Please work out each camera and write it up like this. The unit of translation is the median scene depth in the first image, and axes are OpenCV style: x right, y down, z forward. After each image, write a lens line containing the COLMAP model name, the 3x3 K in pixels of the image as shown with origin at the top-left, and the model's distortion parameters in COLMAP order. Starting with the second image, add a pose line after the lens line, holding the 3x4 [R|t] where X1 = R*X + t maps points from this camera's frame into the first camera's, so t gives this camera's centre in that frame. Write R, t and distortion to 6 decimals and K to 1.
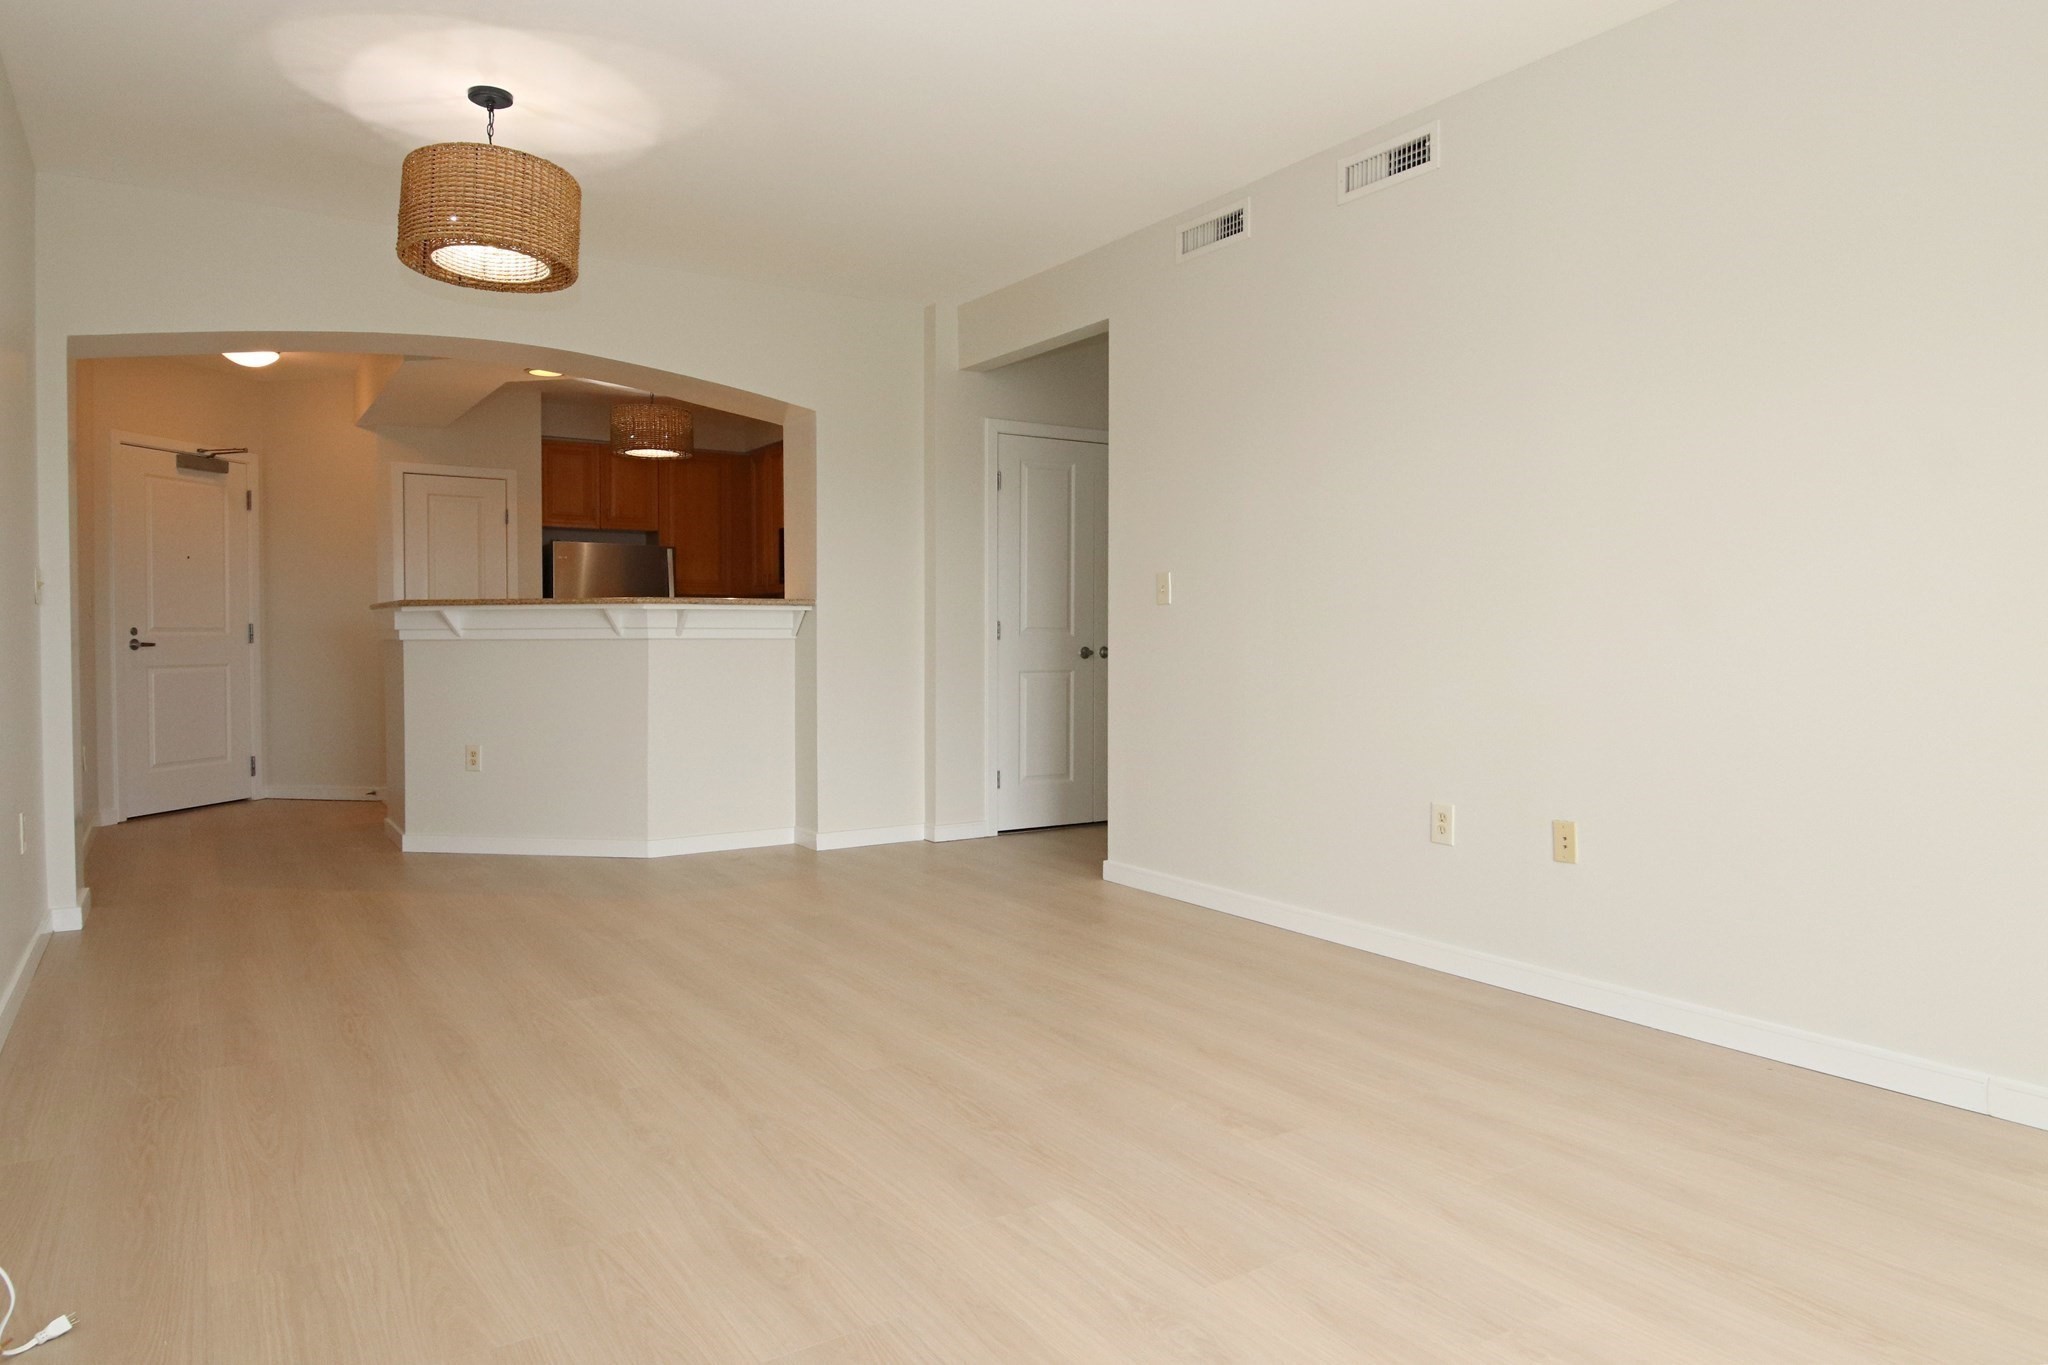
lens RADIAL K [[1279.0, 0, 1028.4], [0, 1279.0, 674.2], [0, 0, 1]] dist [-0.002666, -0.006777]
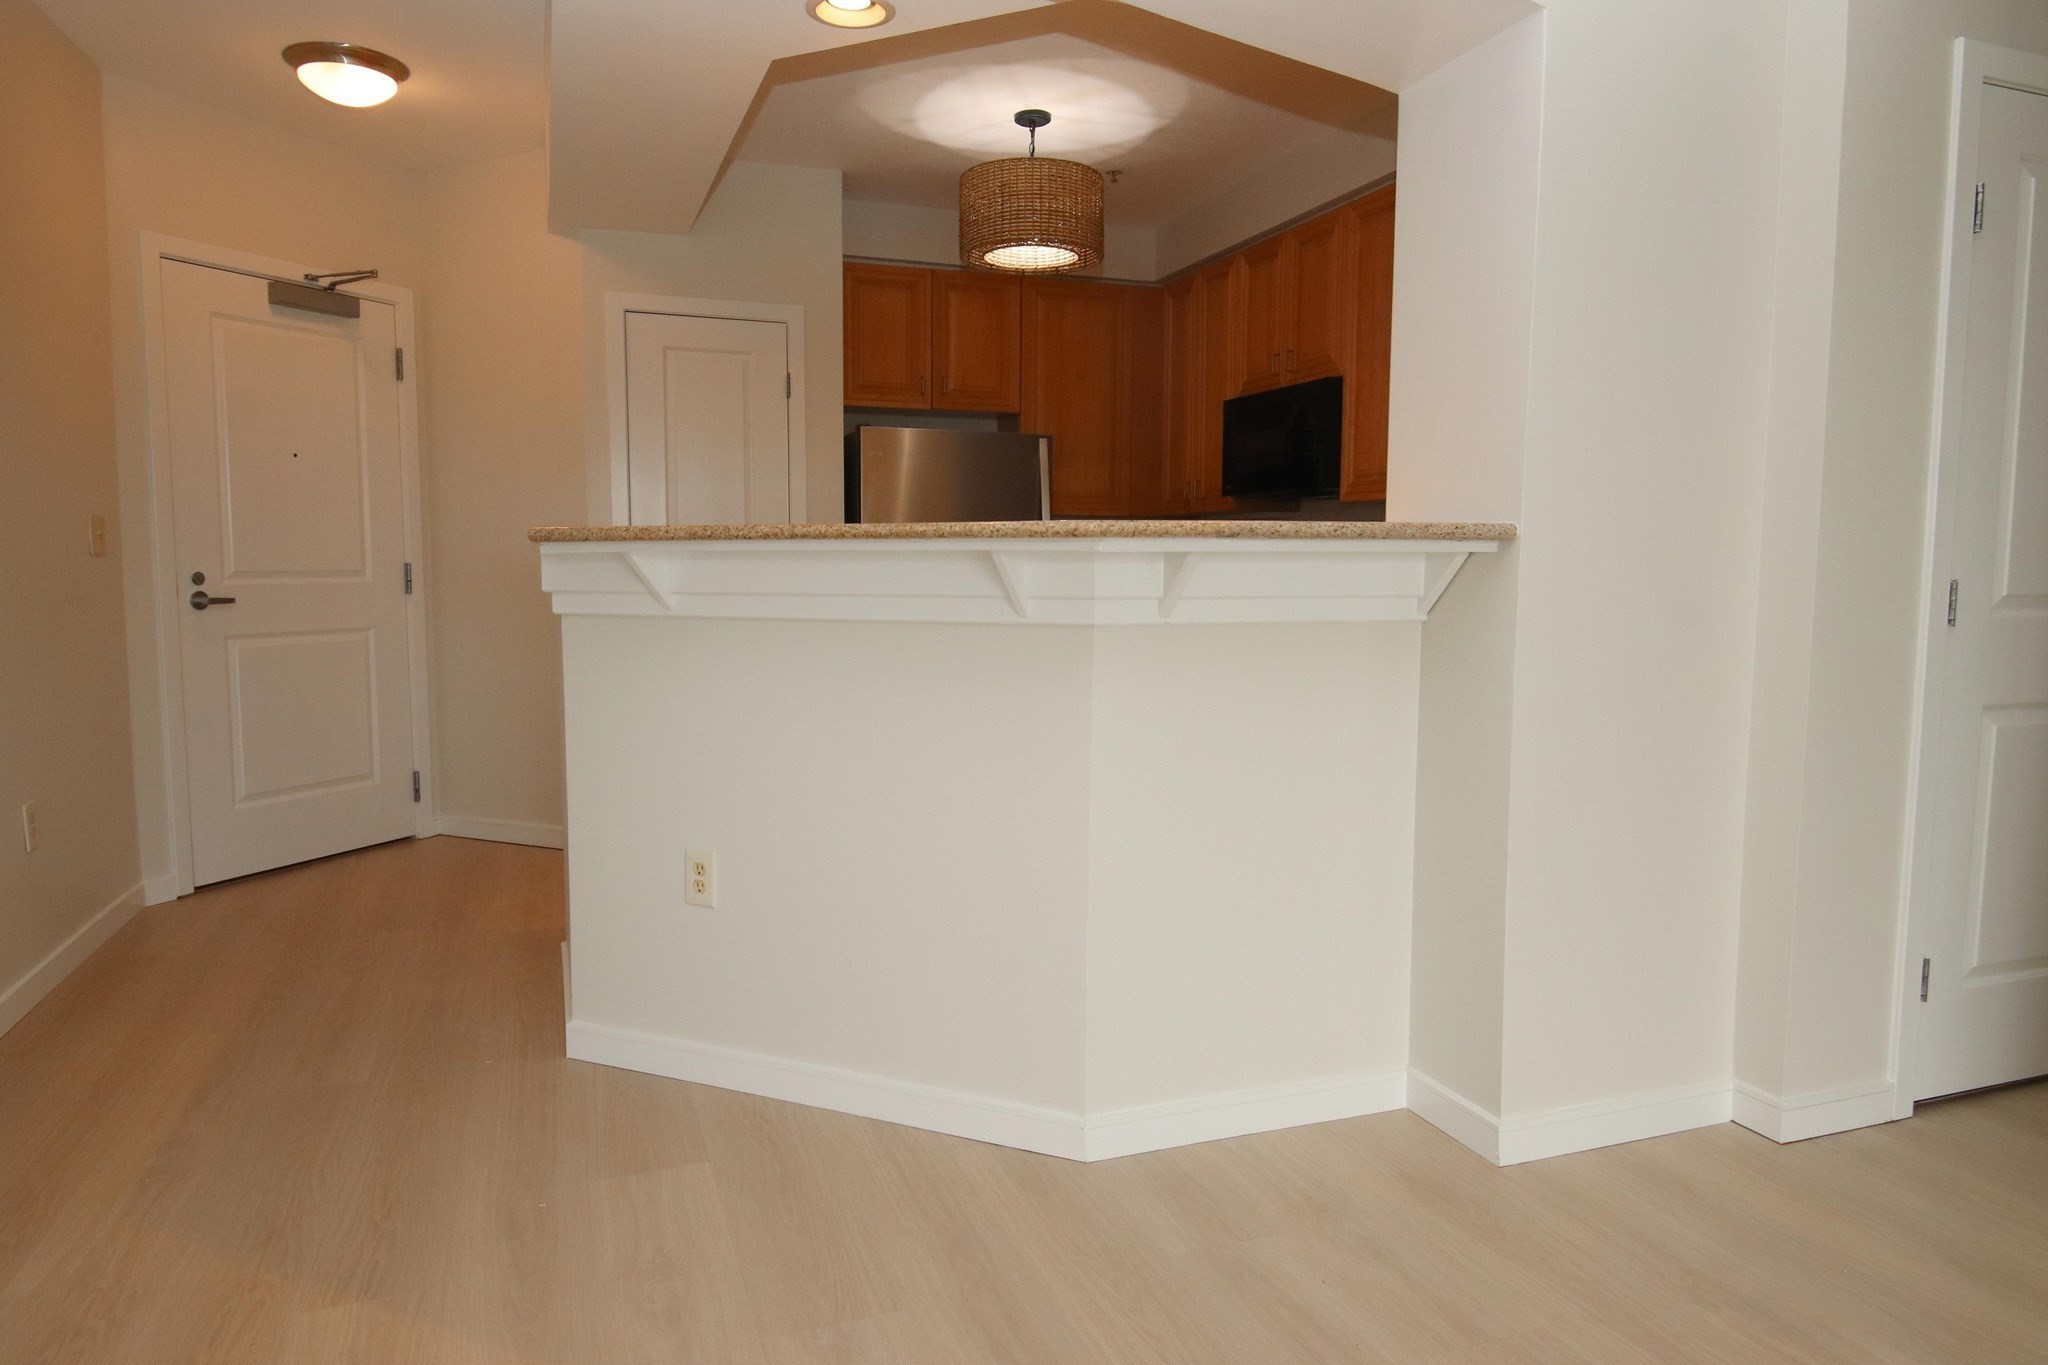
lens RADIAL K [[1279.0, 0, 1023.0], [0, 1279.0, 680.9], [0, 0, 1]] dist [-0.002666, -0.006777]
pose [[0.974731, 0.025584, -0.221911, -0.181943], [-0.010564, 0.997588, 0.068609, -0.029659], [0.223131, -0.064531, 0.972650, 0.479404]]
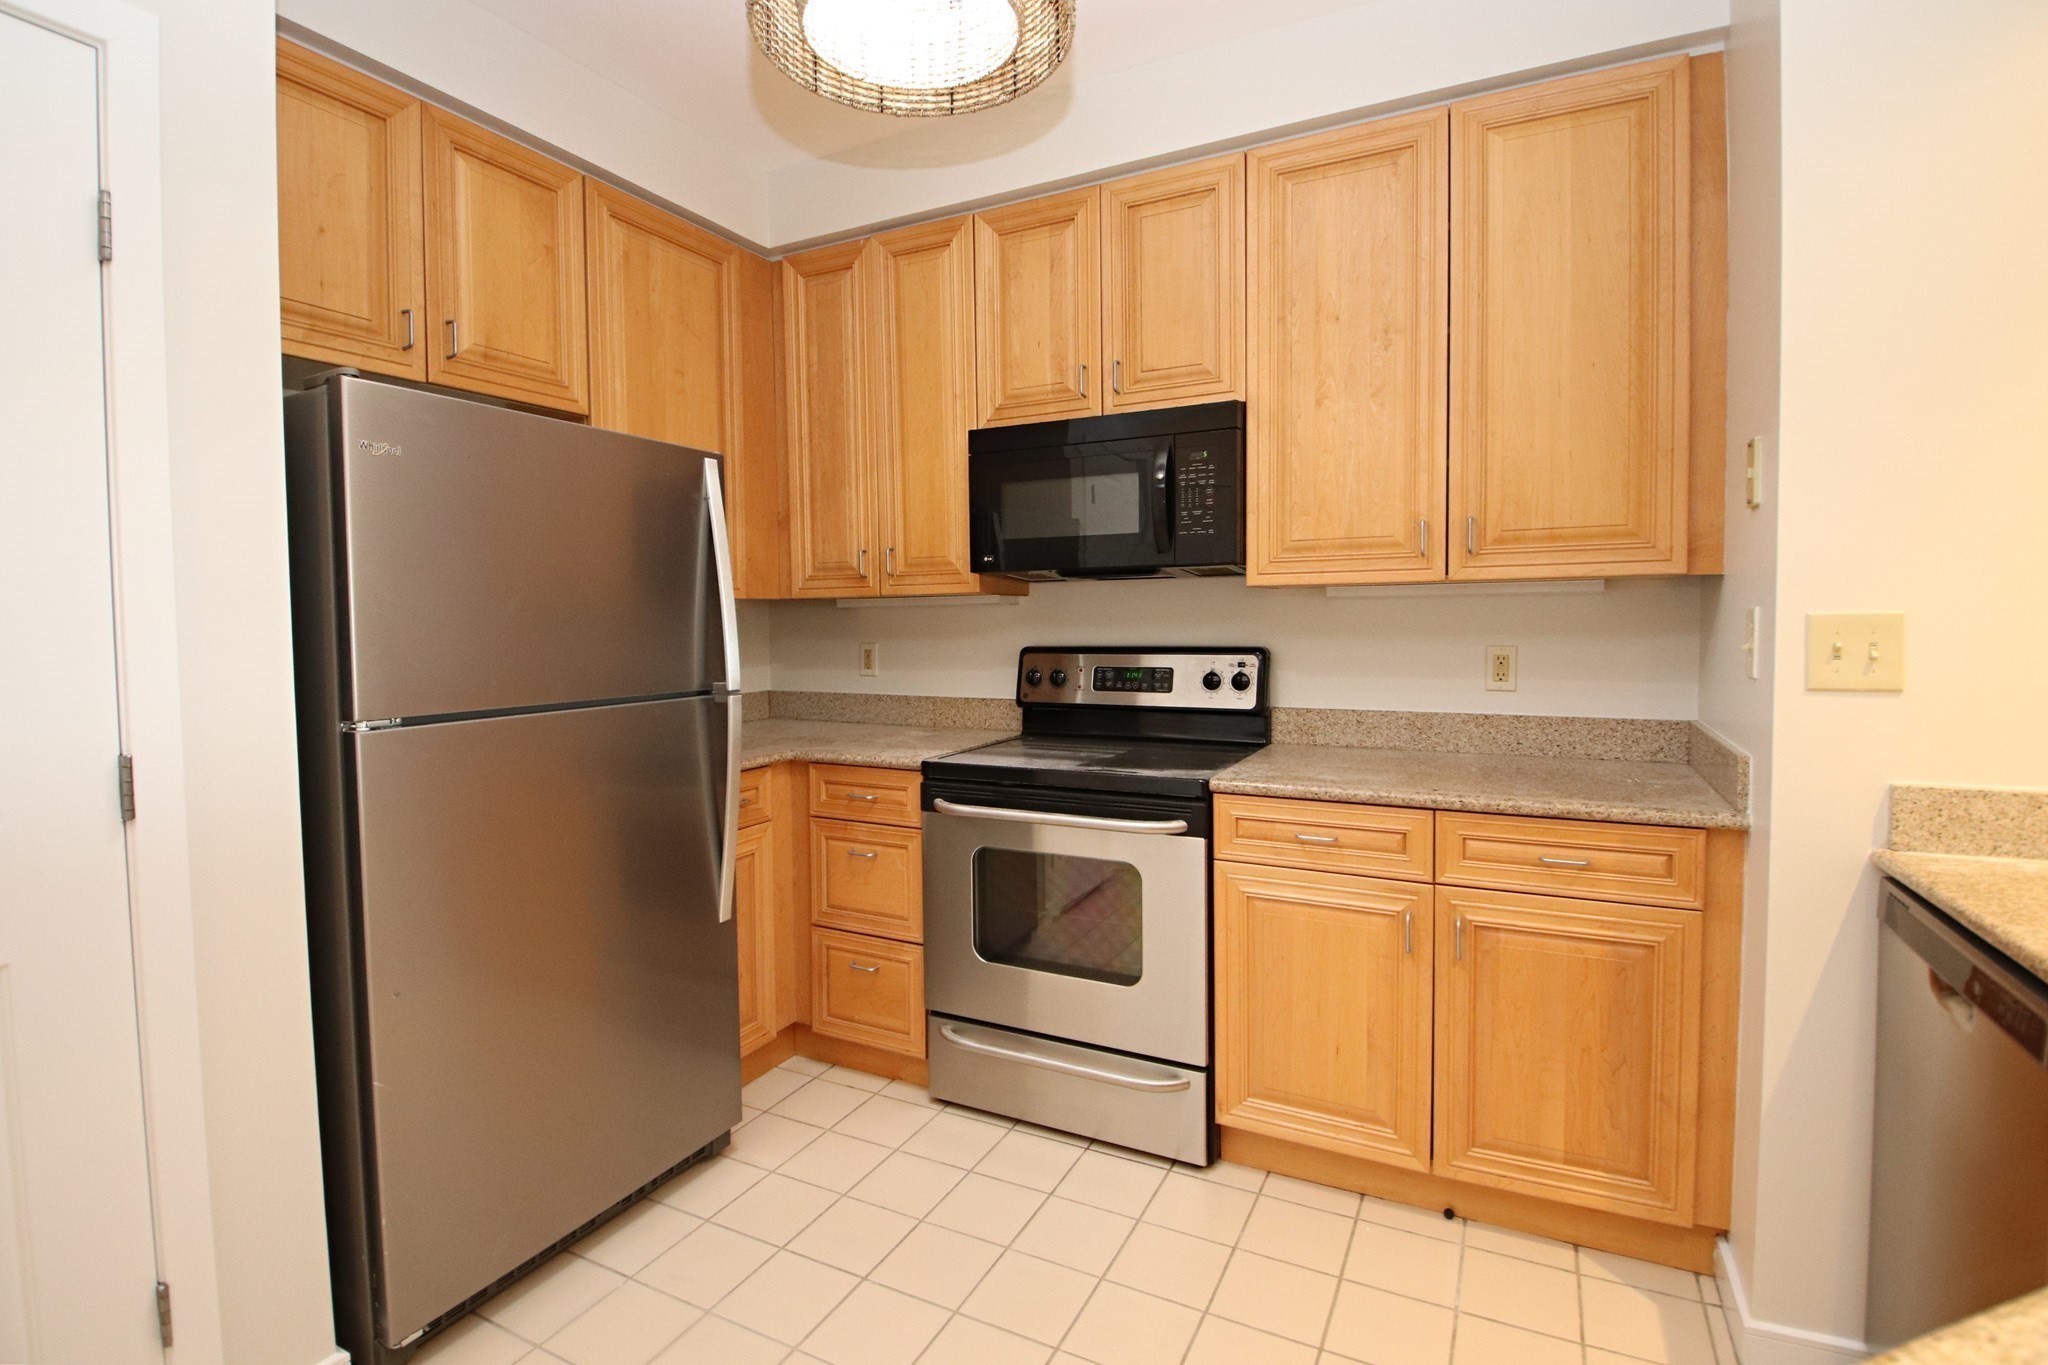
lens RADIAL K [[956.8, 0, 1013.4], [0, 956.8, 669.0], [0, 0, 1]] dist [-0.013447, -0.002971]
pose [[0.866568, -0.035373, 0.497804, -0.402723], [0.018491, 0.999076, 0.038803, -0.062625], [-0.498716, -0.024421, 0.866421, 0.894183]]
